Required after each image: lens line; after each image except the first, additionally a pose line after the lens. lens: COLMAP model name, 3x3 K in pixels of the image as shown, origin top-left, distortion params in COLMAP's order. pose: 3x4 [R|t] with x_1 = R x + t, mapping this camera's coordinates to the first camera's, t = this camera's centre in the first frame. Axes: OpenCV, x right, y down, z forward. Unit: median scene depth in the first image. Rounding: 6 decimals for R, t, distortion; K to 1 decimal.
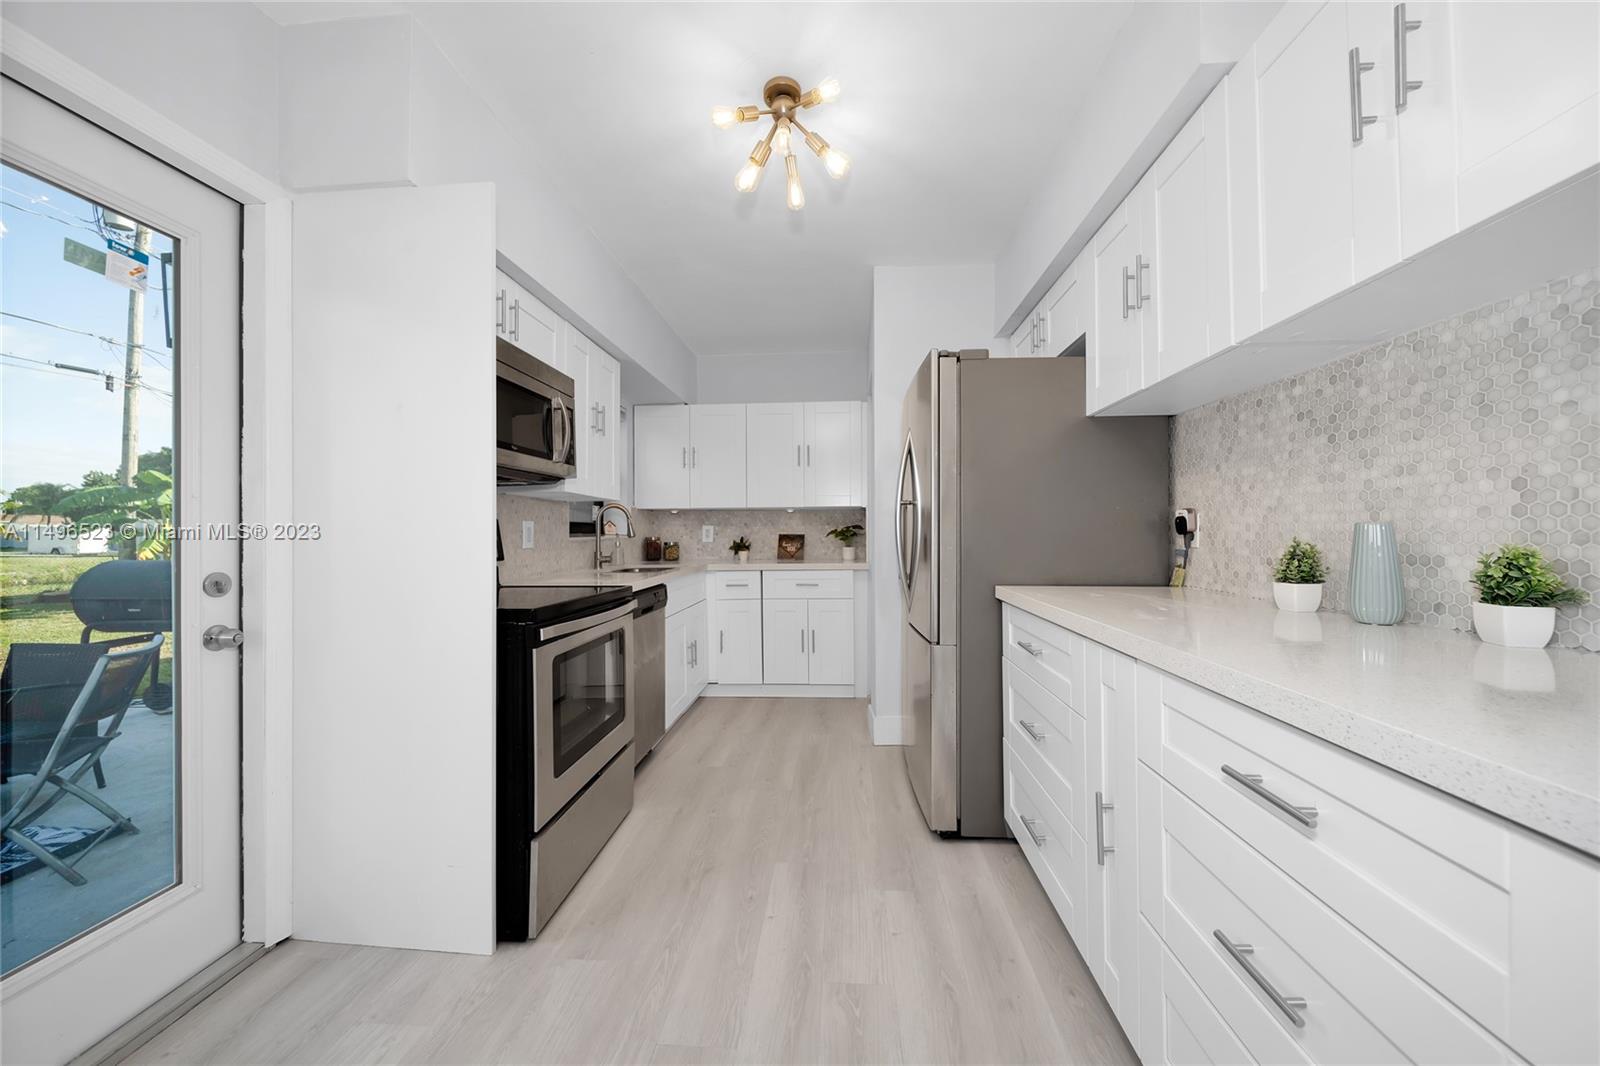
lens RADIAL K [[567.8, 0, 793.5], [0, 567.8, 530.7], [0, 0, 1]] dist [-0.000816, 0.000163]
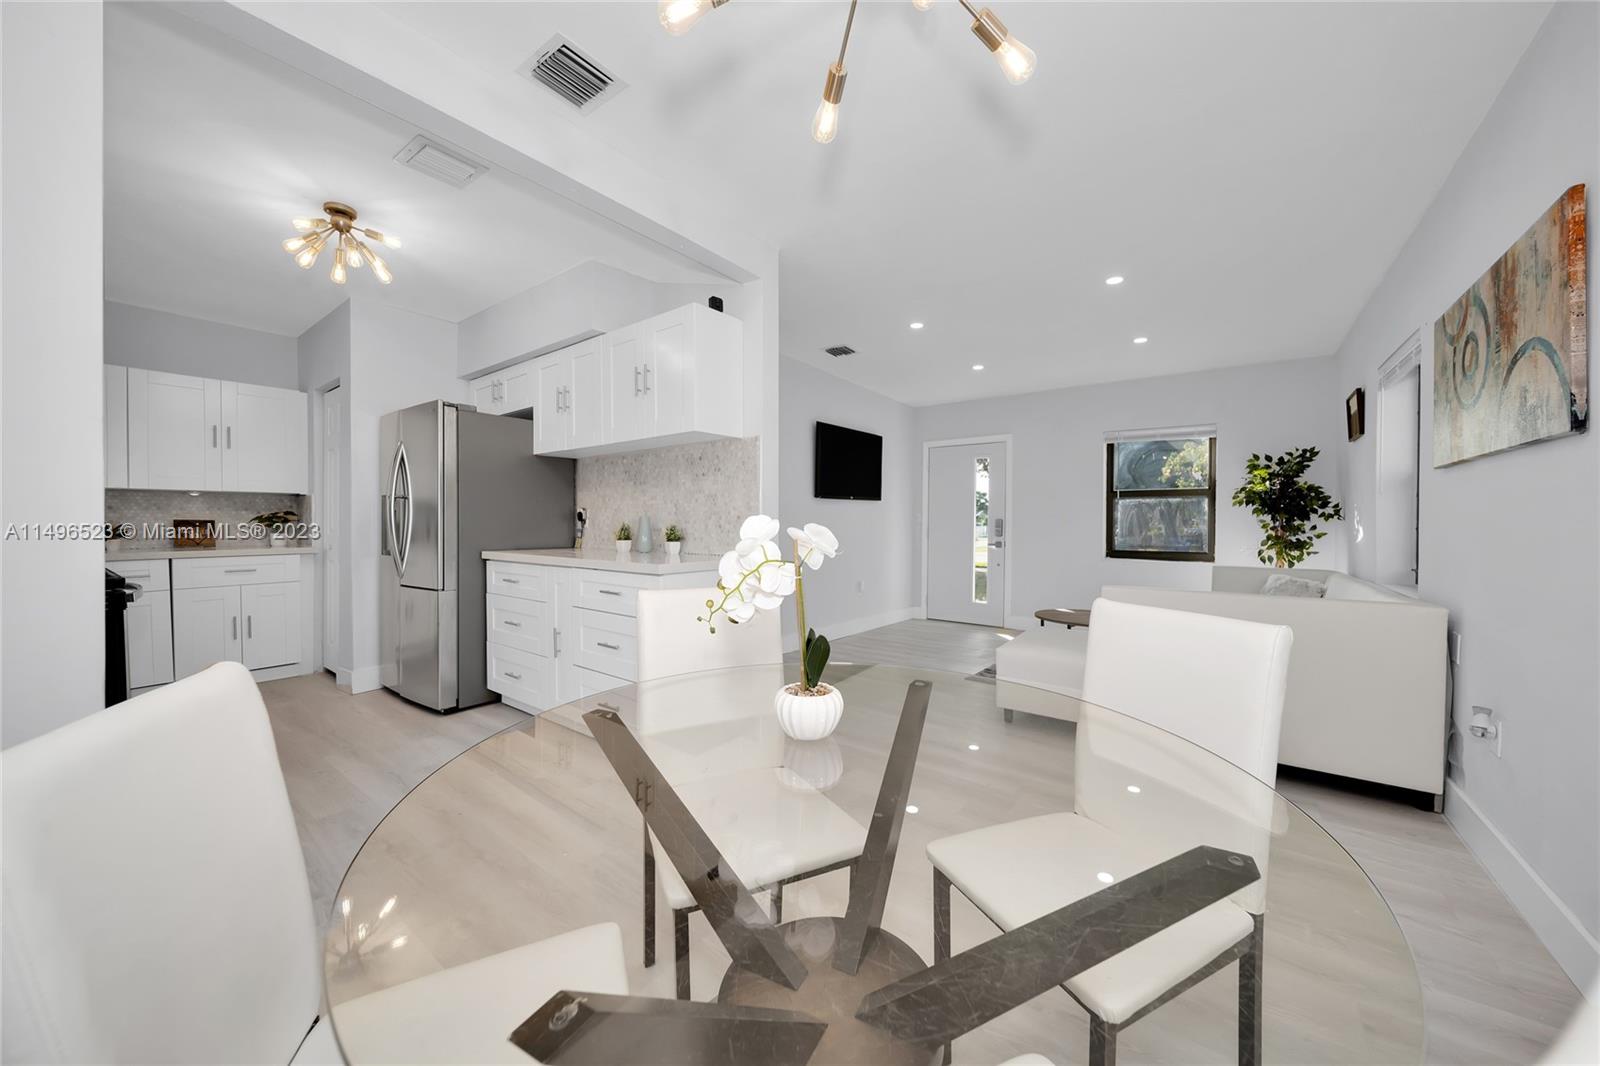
lens RADIAL K [[567.8, 0, 805.0], [0, 567.8, 527.0], [0, 0, 1]] dist [-0.000816, 0.000163]
pose [[0.535698, -0.002212, 0.844407, -0.500688], [-0.008688, 0.999929, 0.008131, 0.004146], [-0.844365, -0.011692, 0.535641, -0.636518]]
